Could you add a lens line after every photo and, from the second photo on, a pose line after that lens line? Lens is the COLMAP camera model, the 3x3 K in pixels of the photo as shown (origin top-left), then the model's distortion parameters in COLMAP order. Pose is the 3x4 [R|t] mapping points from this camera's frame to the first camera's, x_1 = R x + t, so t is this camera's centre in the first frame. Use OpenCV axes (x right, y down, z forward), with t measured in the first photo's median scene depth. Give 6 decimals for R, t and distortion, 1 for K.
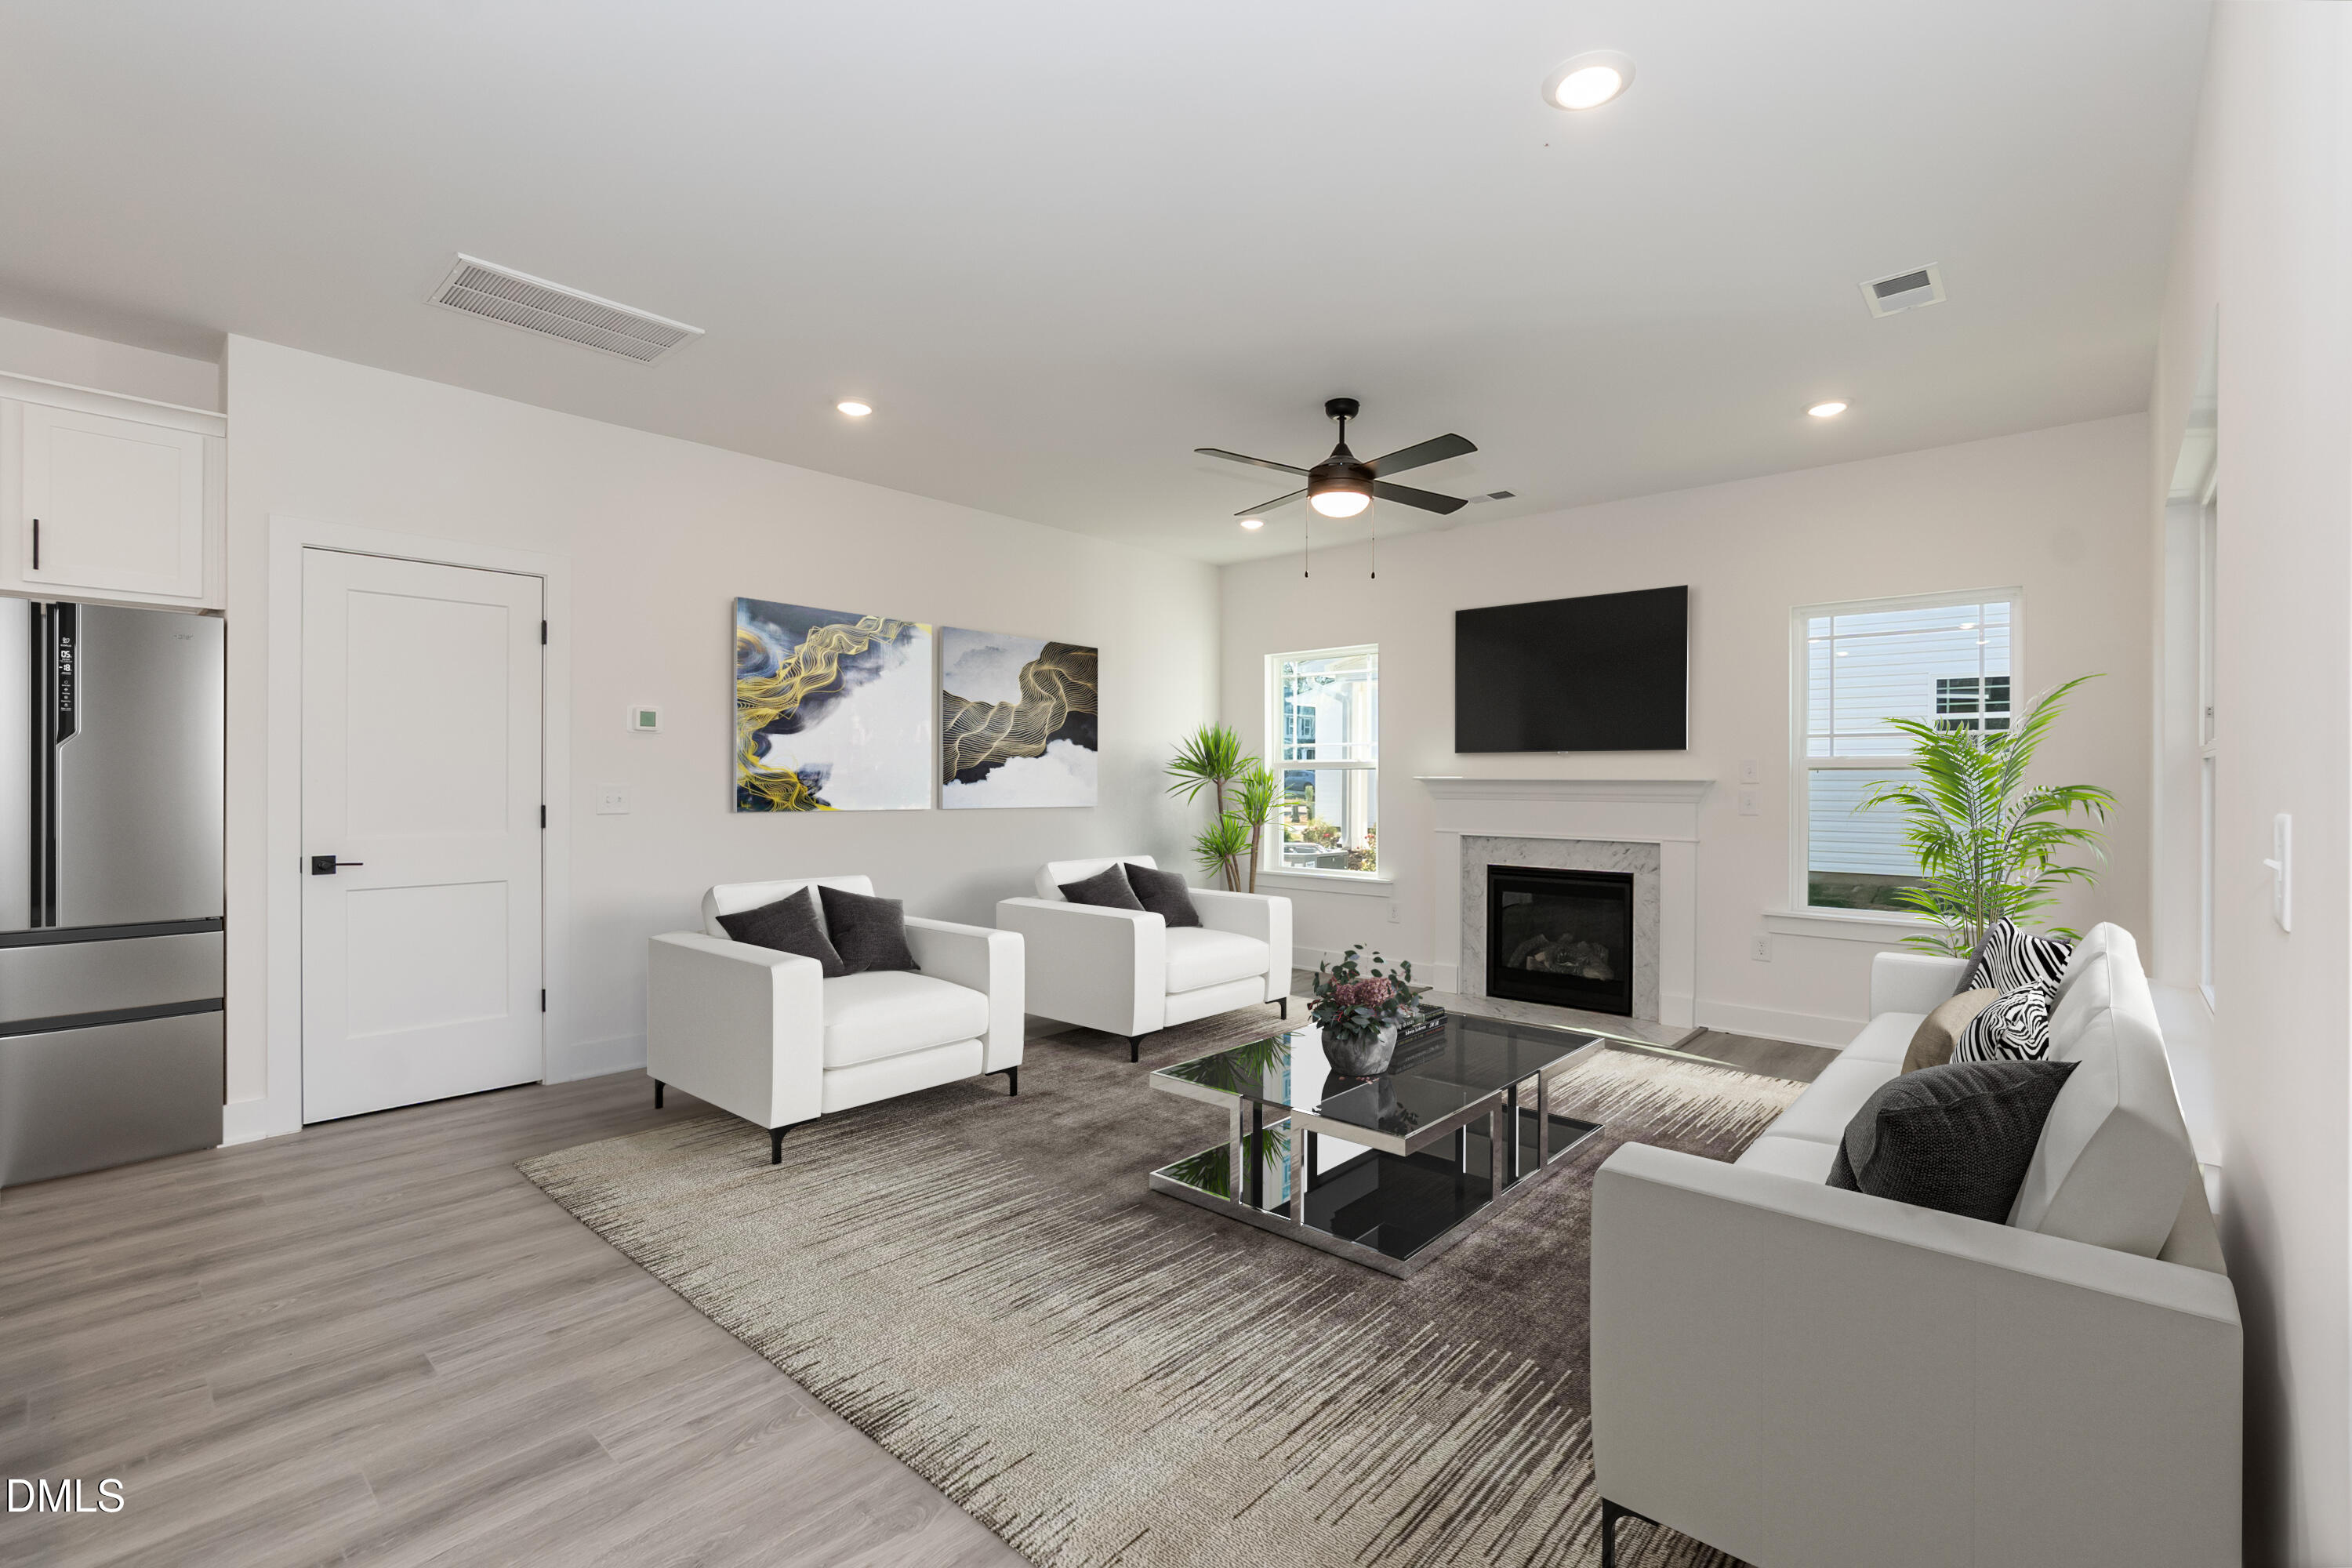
lens RADIAL K [[1023.0, 0, 1181.7], [0, 1023.0, 784.0], [0, 0, 1]] dist [0.000085, -0.000004]
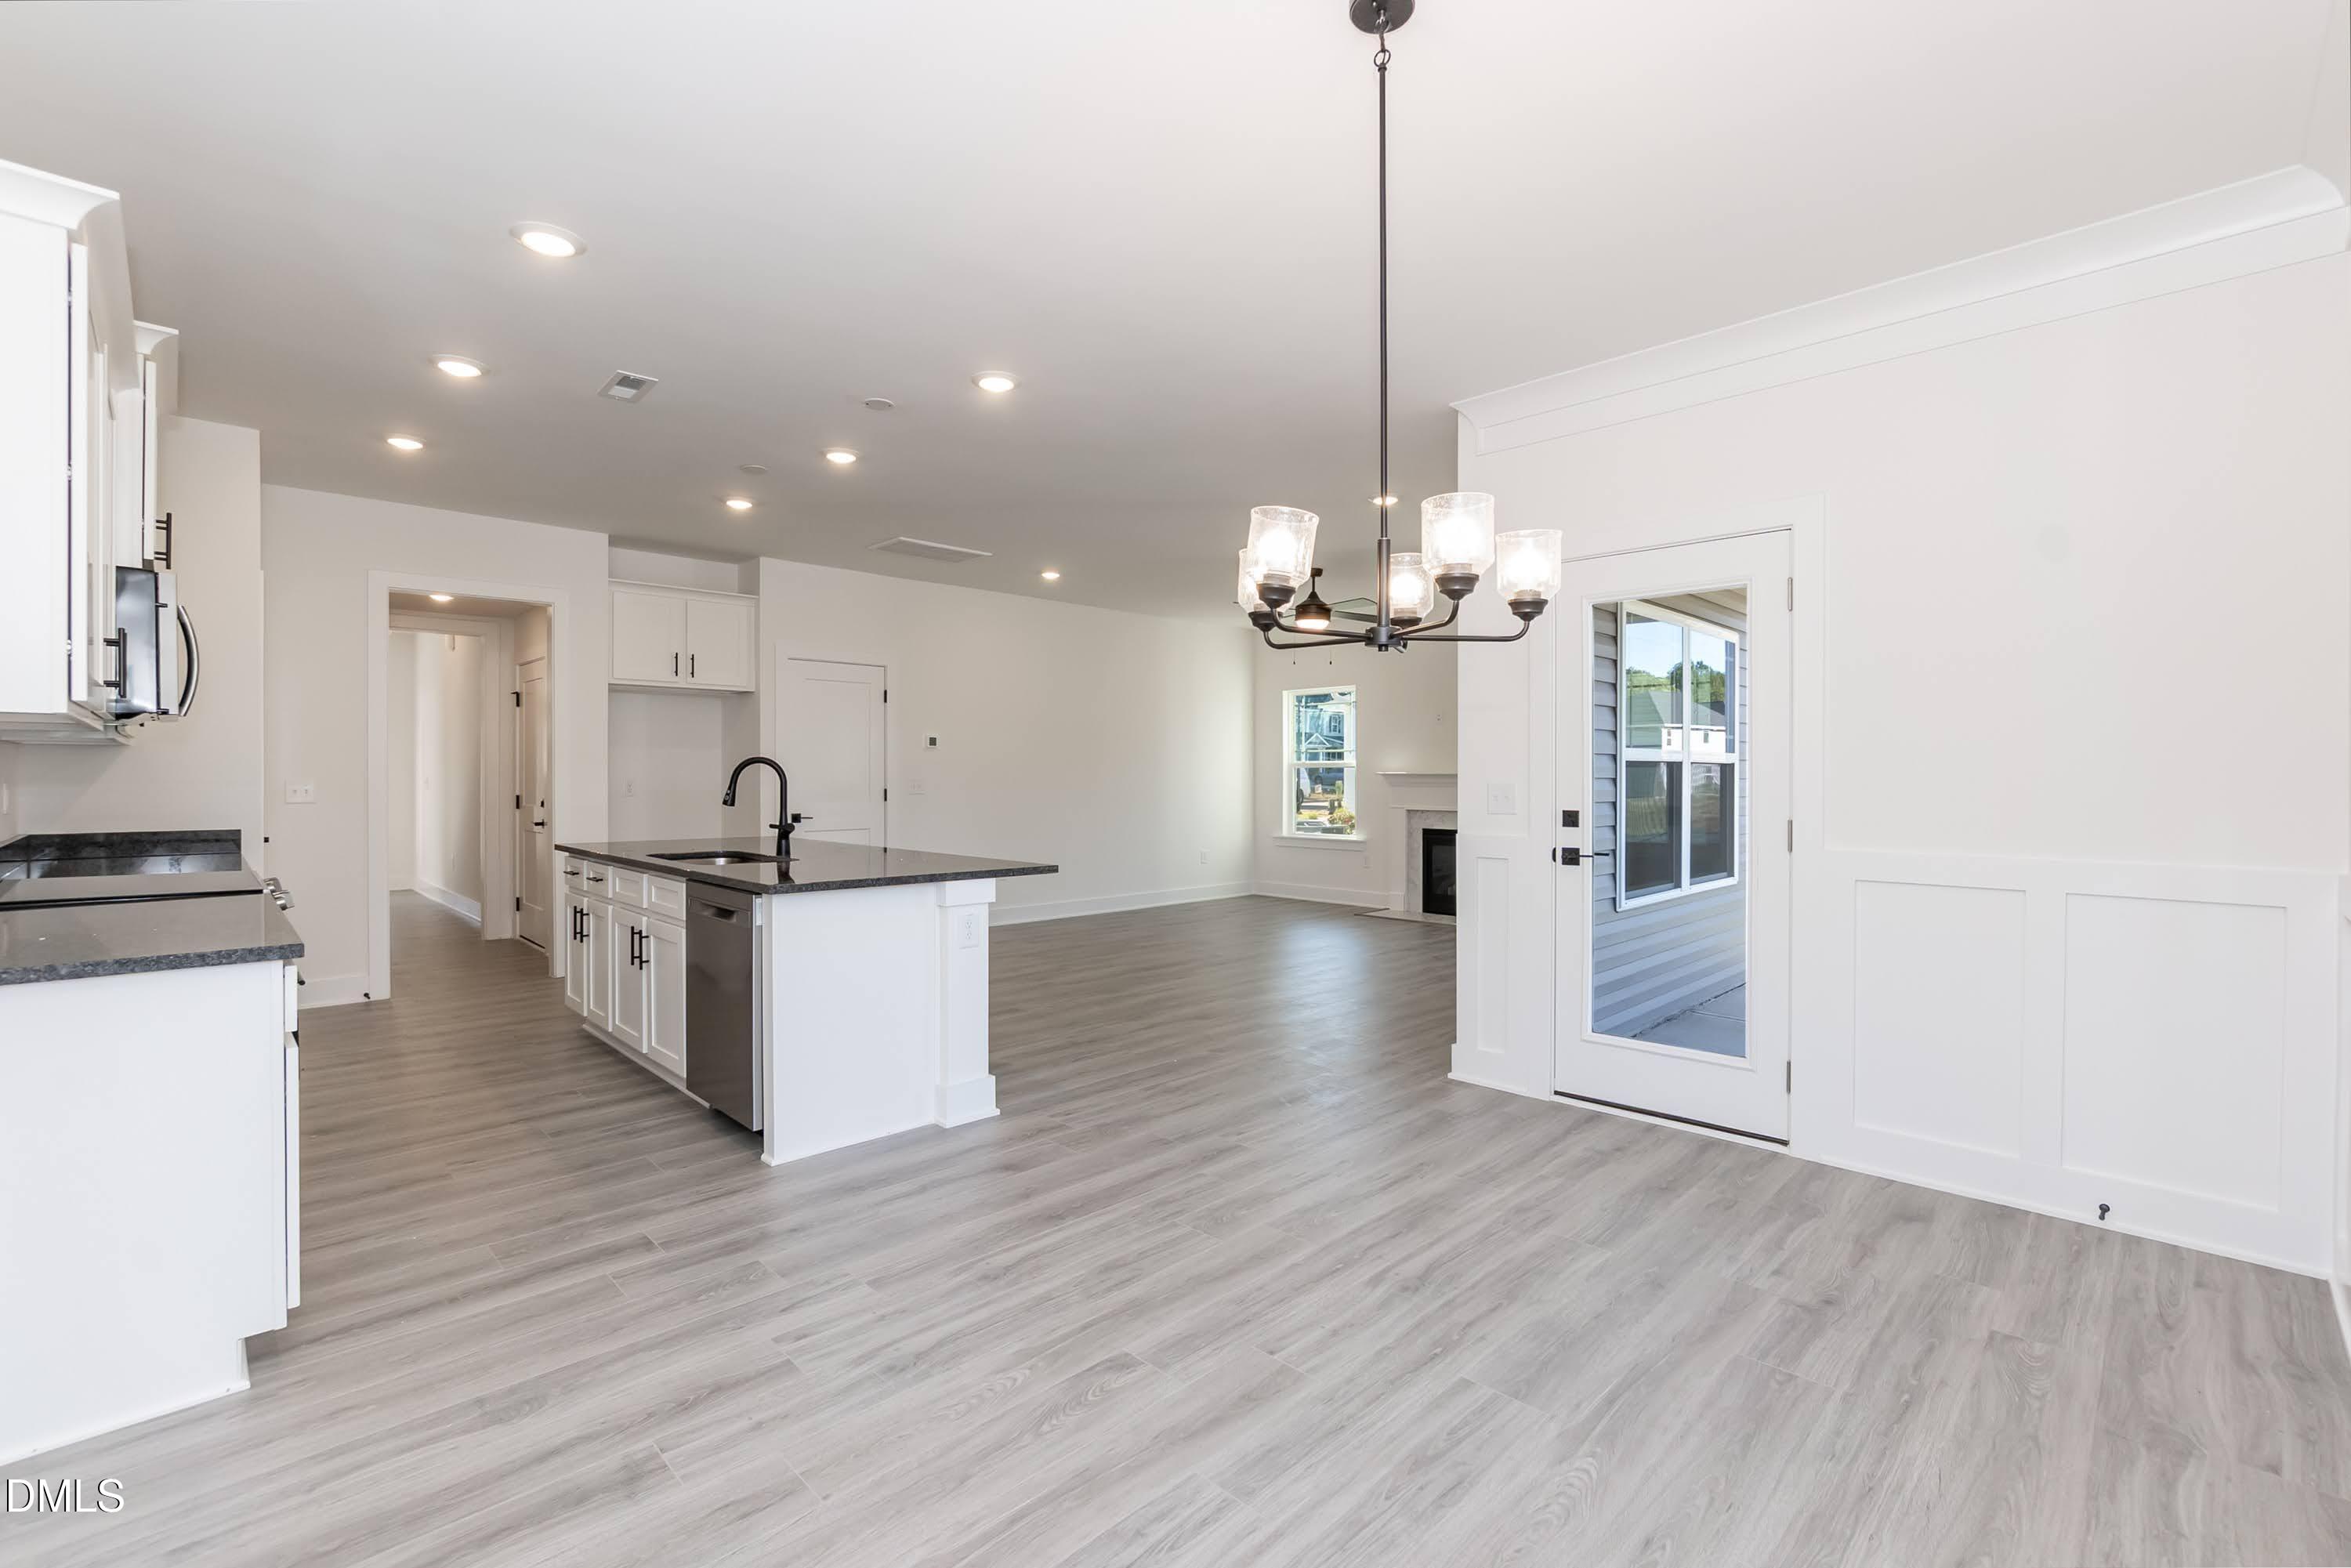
lens RADIAL K [[1022.5, 0, 1172.9], [0, 1022.5, 782.4], [0, 0, 1]] dist [0.000085, -0.000004]
pose [[0.998654, -0.000927, -0.051855, -0.000992], [0.001039, 0.999997, 0.002128, 0.004298], [0.051853, -0.002179, 0.998652, -0.574412]]
